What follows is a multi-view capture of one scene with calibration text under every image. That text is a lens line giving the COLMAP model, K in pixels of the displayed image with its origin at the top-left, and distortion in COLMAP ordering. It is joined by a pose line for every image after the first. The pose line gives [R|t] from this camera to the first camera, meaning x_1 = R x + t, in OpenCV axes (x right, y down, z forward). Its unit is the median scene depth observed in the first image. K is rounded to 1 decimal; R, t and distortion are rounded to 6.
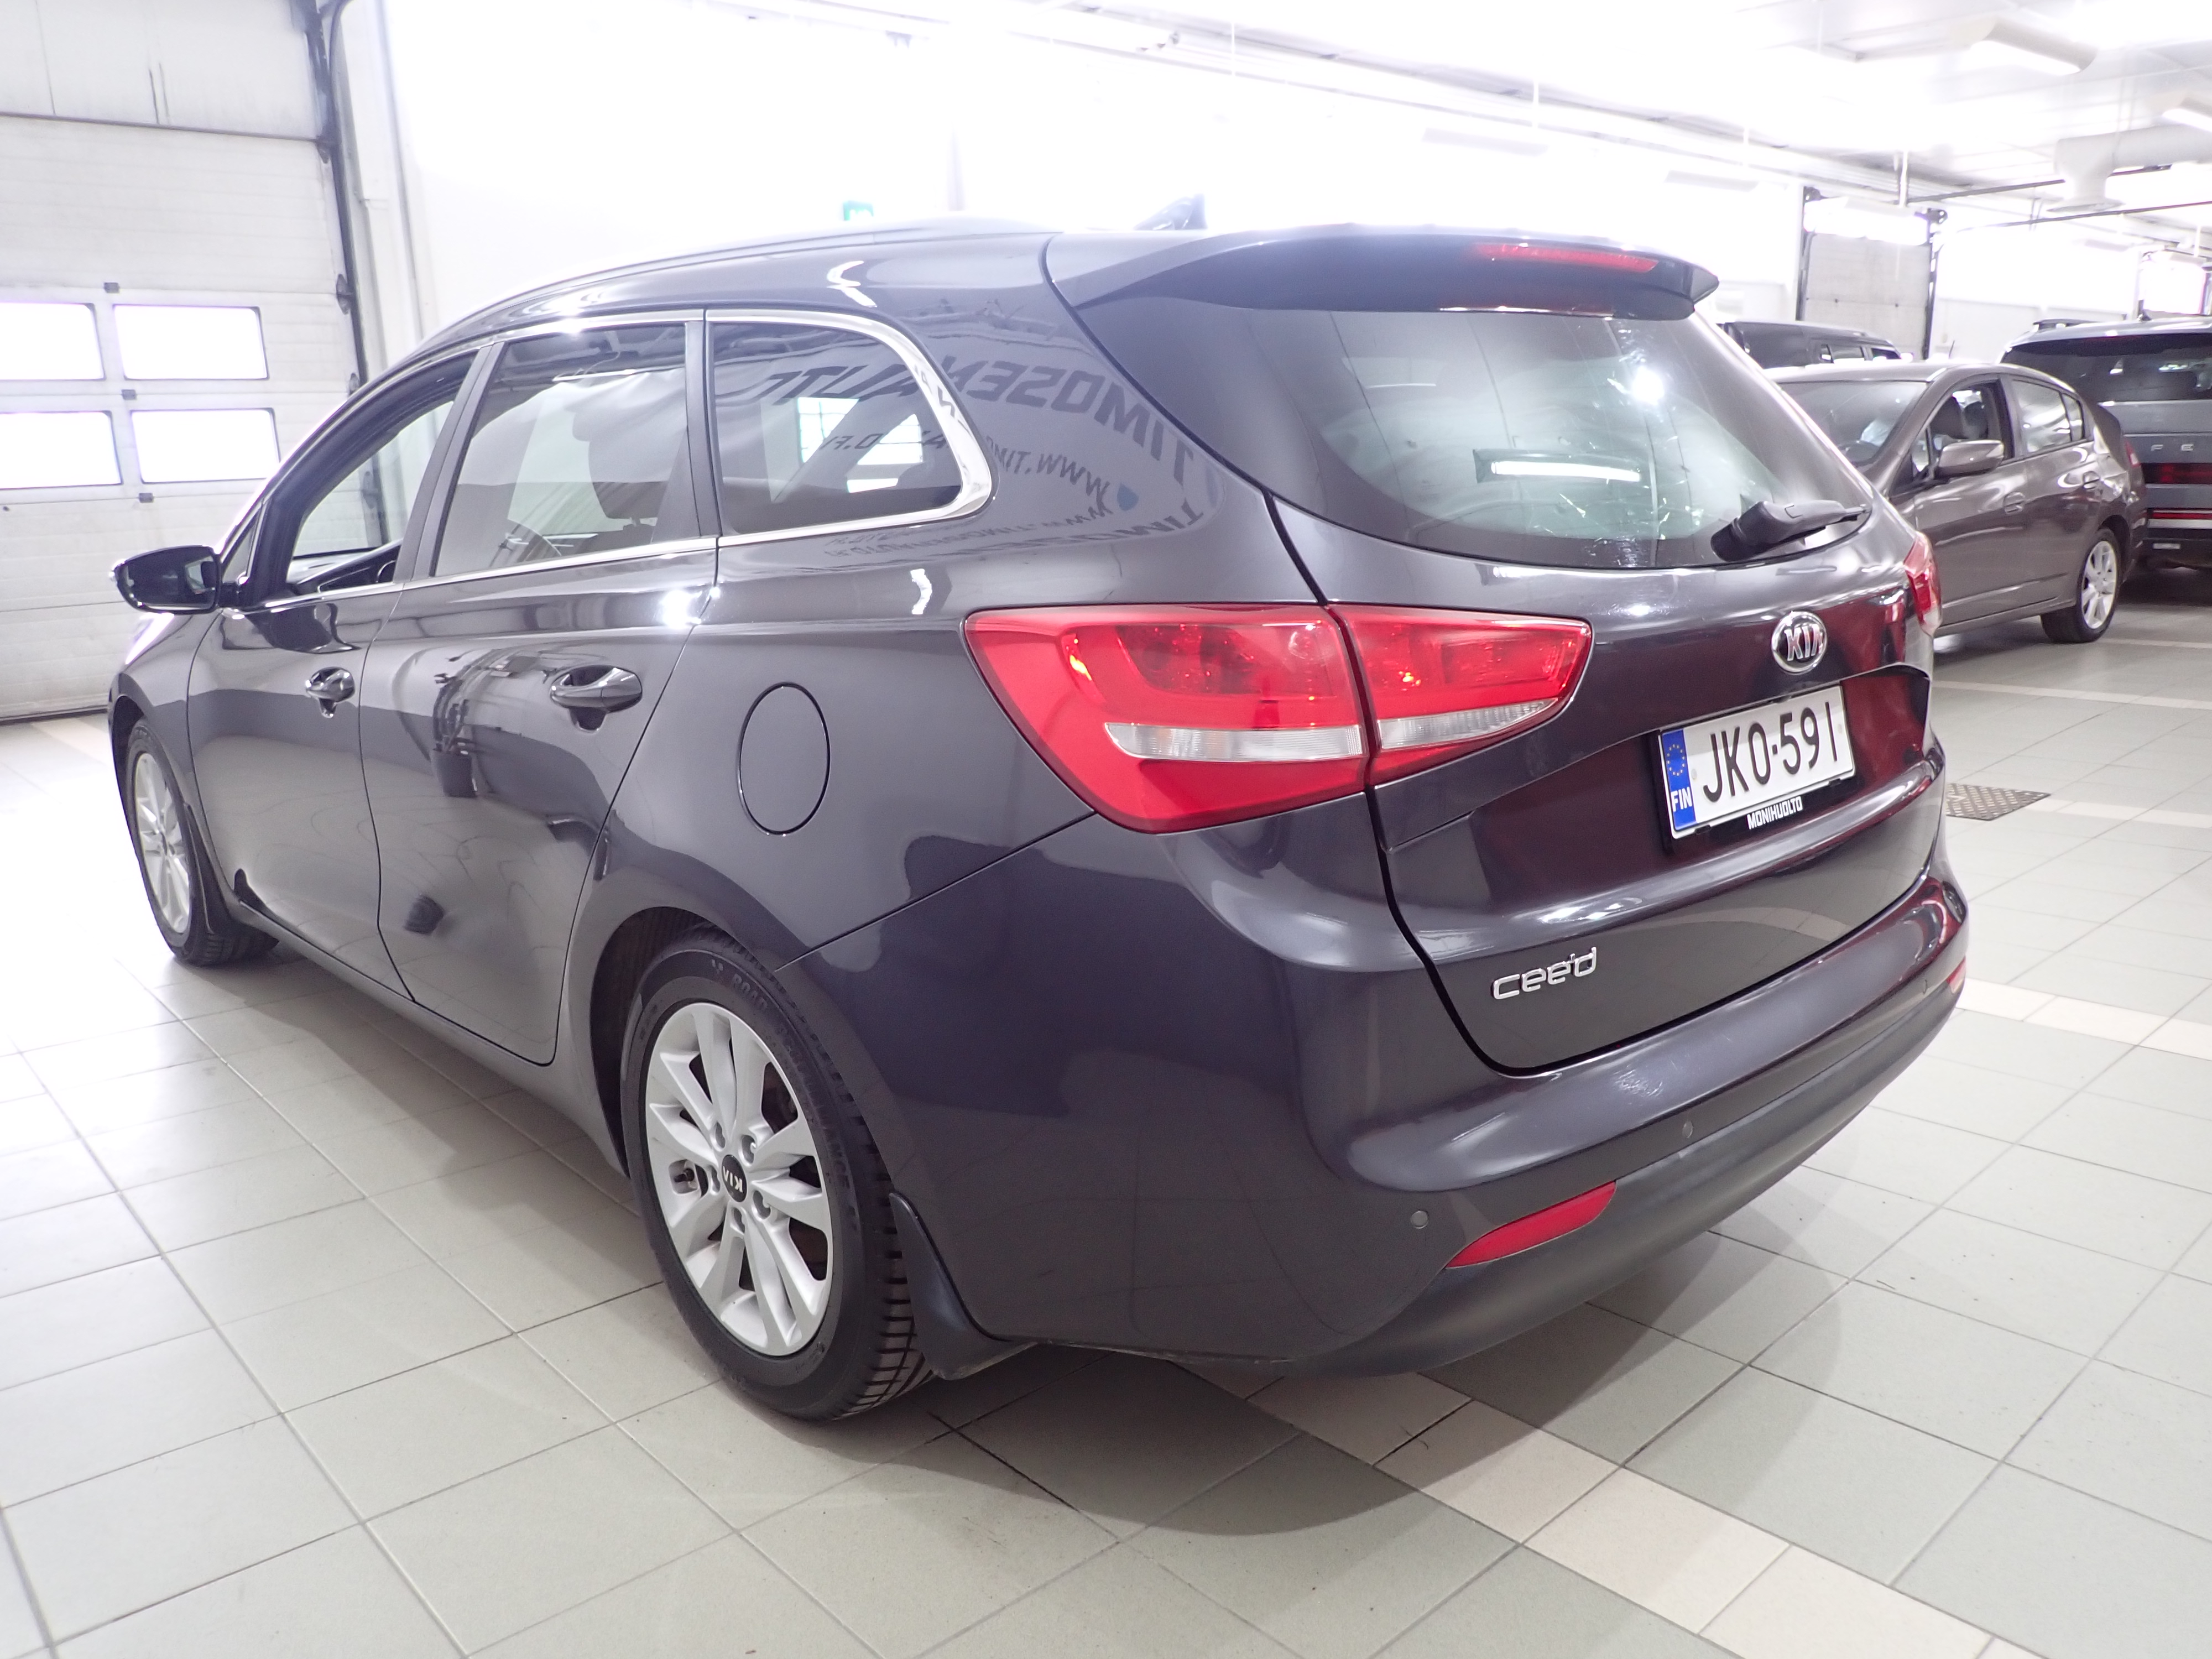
lens RADIAL K [[1611.9, 0, 1095.6], [0, 1611.9, 829.8], [0, 0, 1]] dist [-0.004386, -0.014863]
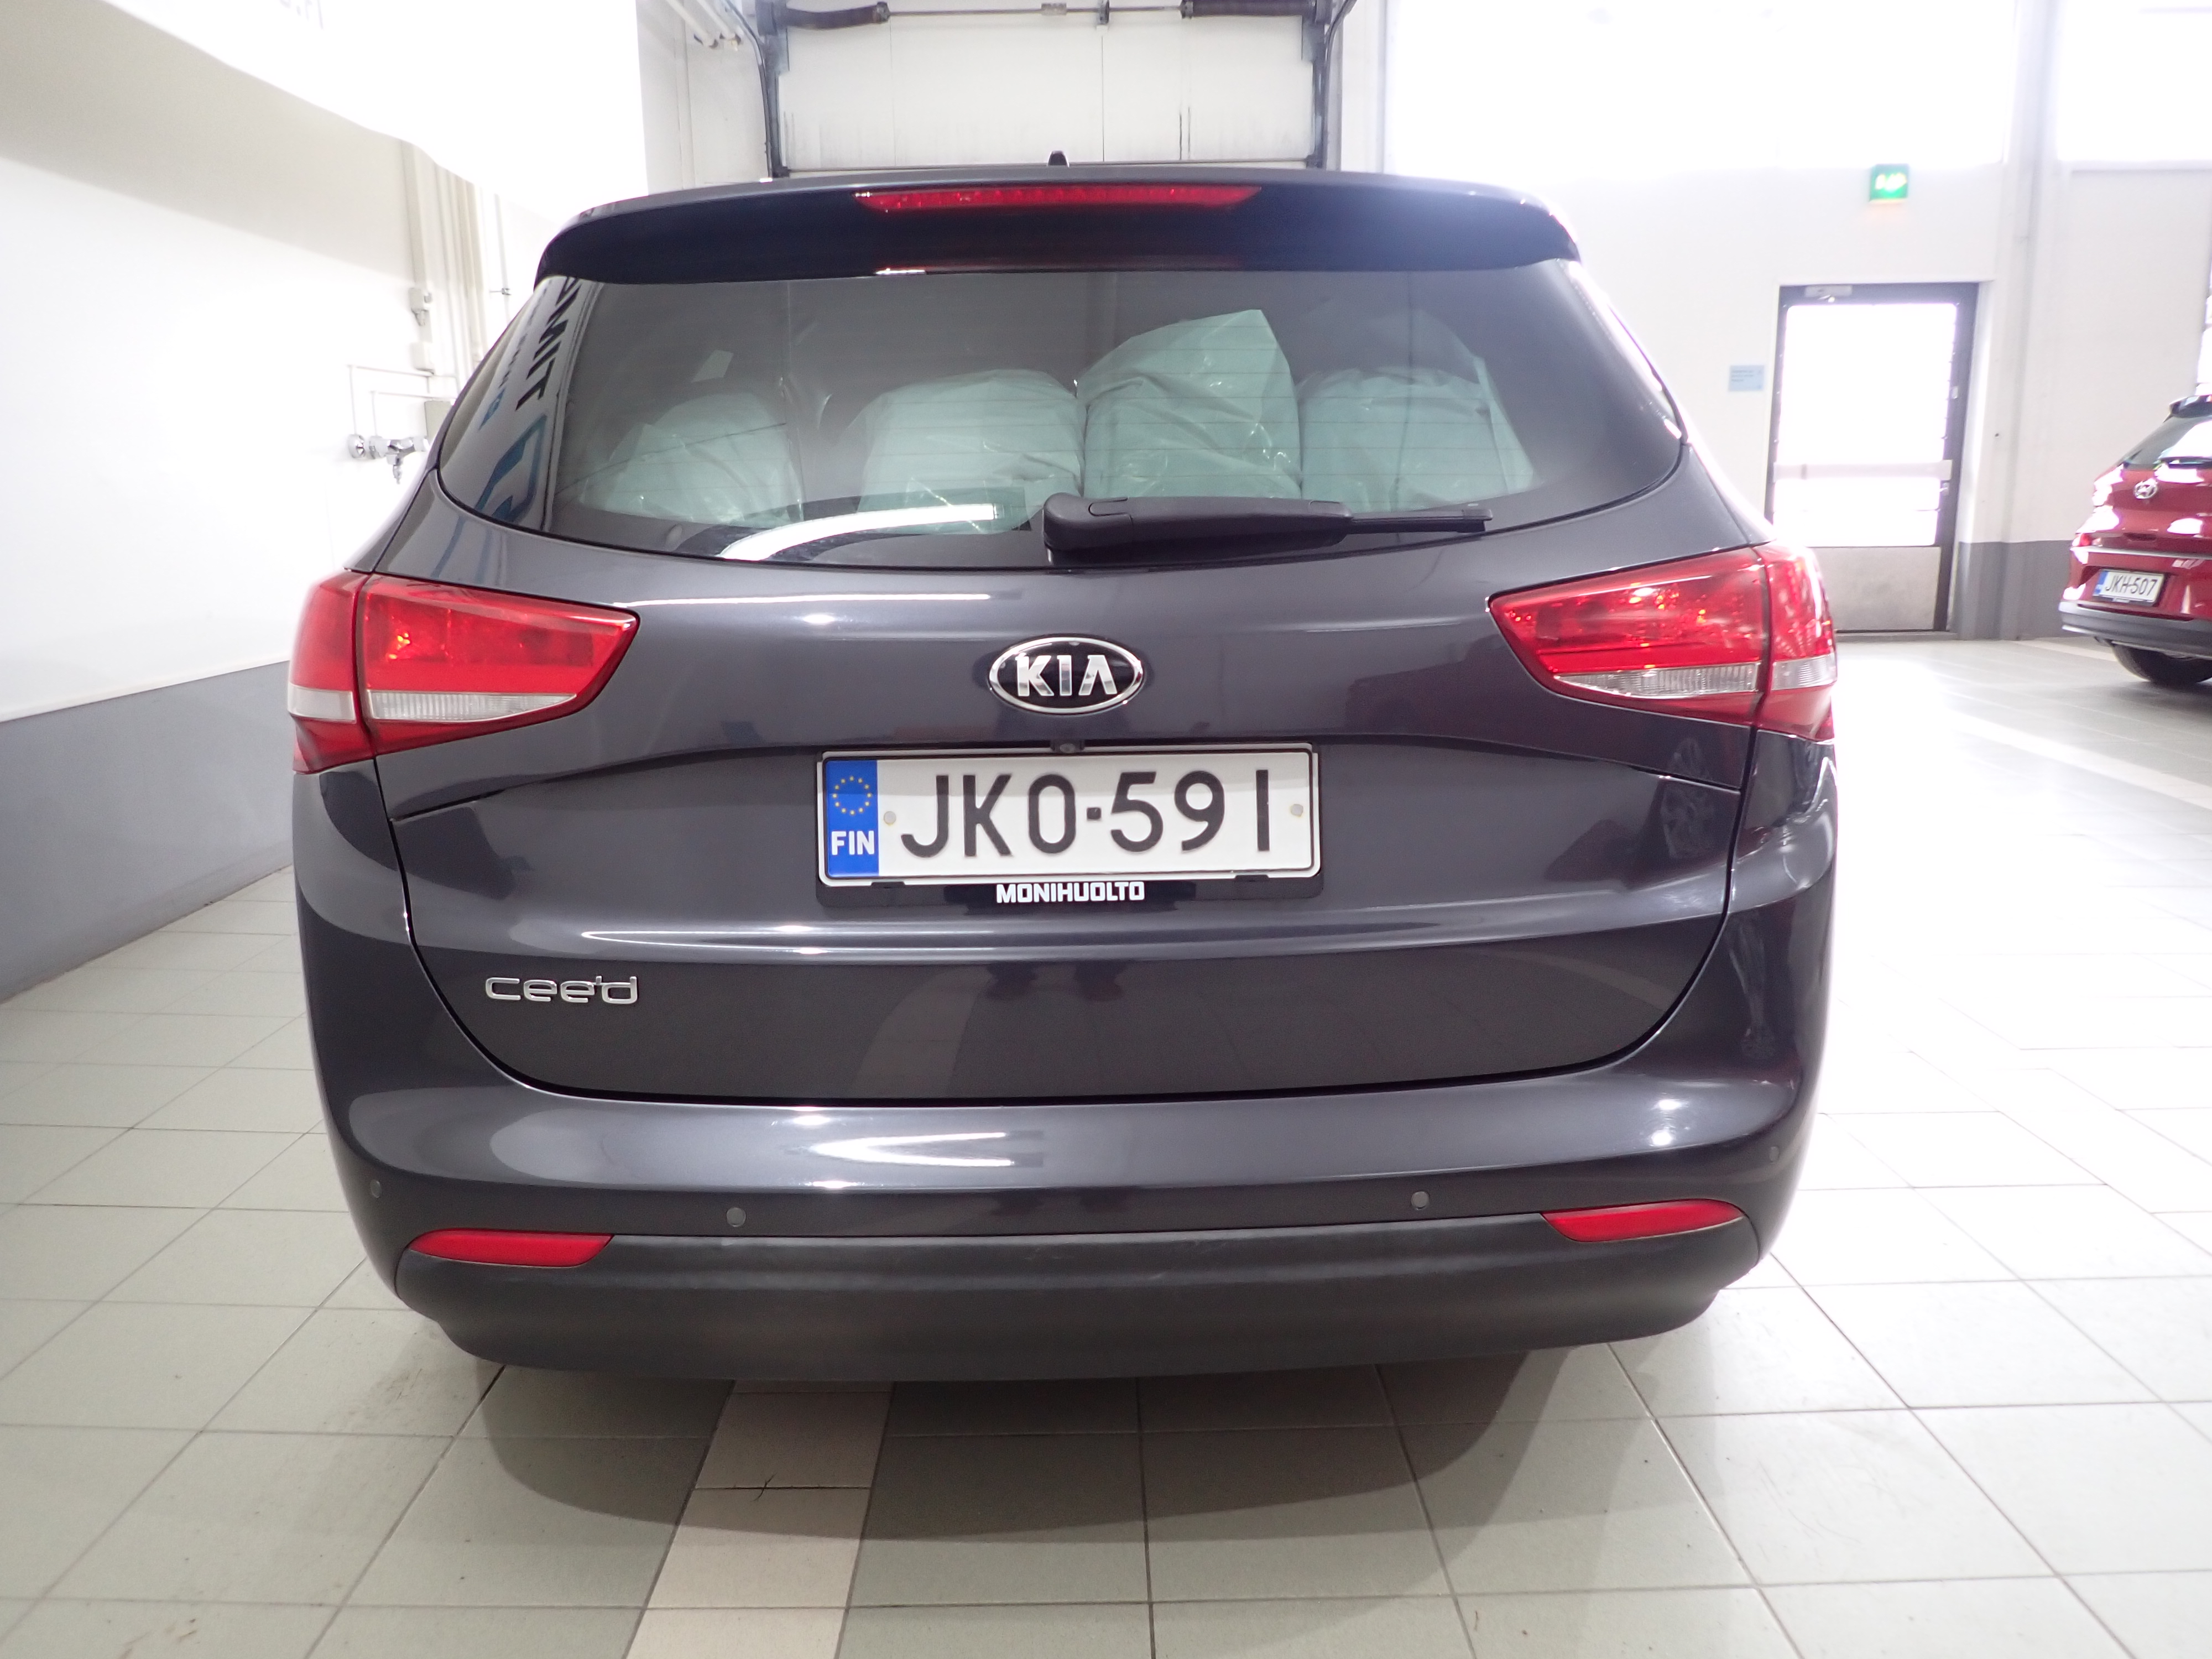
lens RADIAL K [[1611.9, 0, 1093.0], [0, 1611.9, 815.5], [0, 0, 1]] dist [-0.004386, -0.014863]
pose [[0.749208, 0.154406, -0.644085, 0.931062], [-0.157496, 0.986086, 0.053193, -0.091180], [0.643337, 0.061588, 0.763102, 0.408417]]
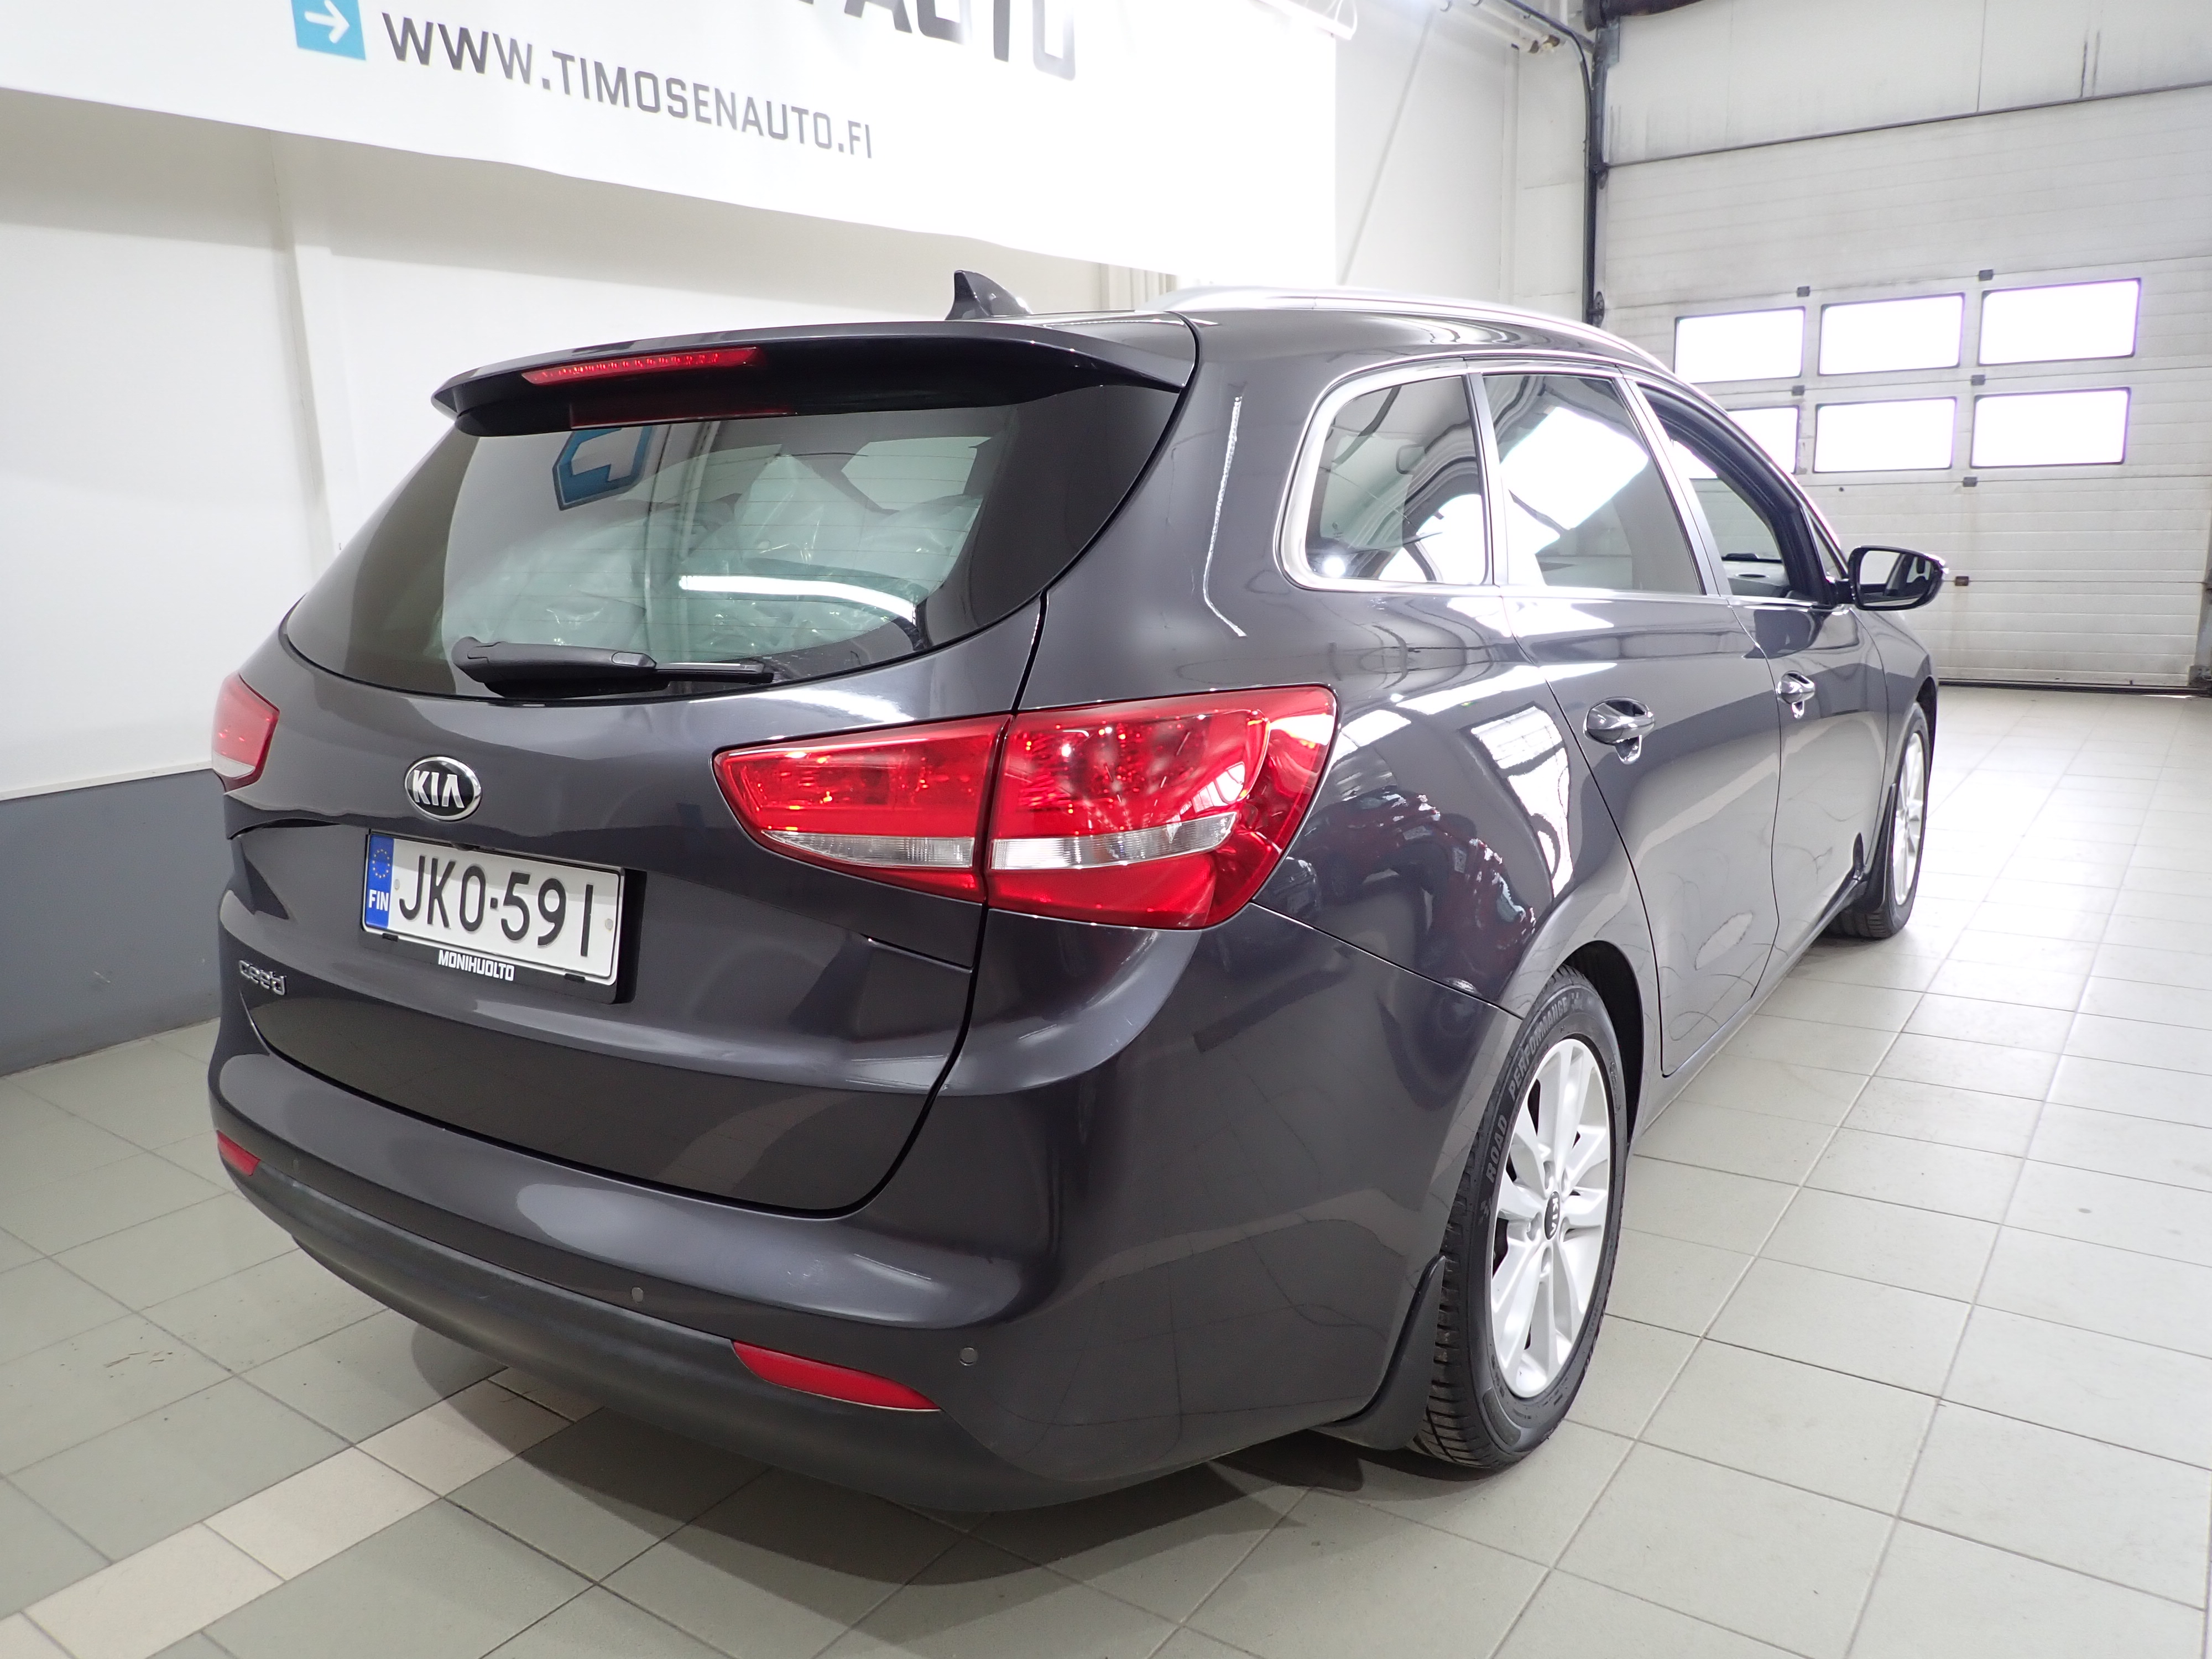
lens RADIAL K [[1611.9, 0, 1083.5], [0, 1611.9, 823.2], [0, 0, 1]] dist [-0.004386, -0.014863]
pose [[0.224255, 0.220962, -0.949150, 1.382408], [-0.195134, 0.964413, 0.178412, -0.329625], [0.954795, 0.145201, 0.259391, 1.085959]]
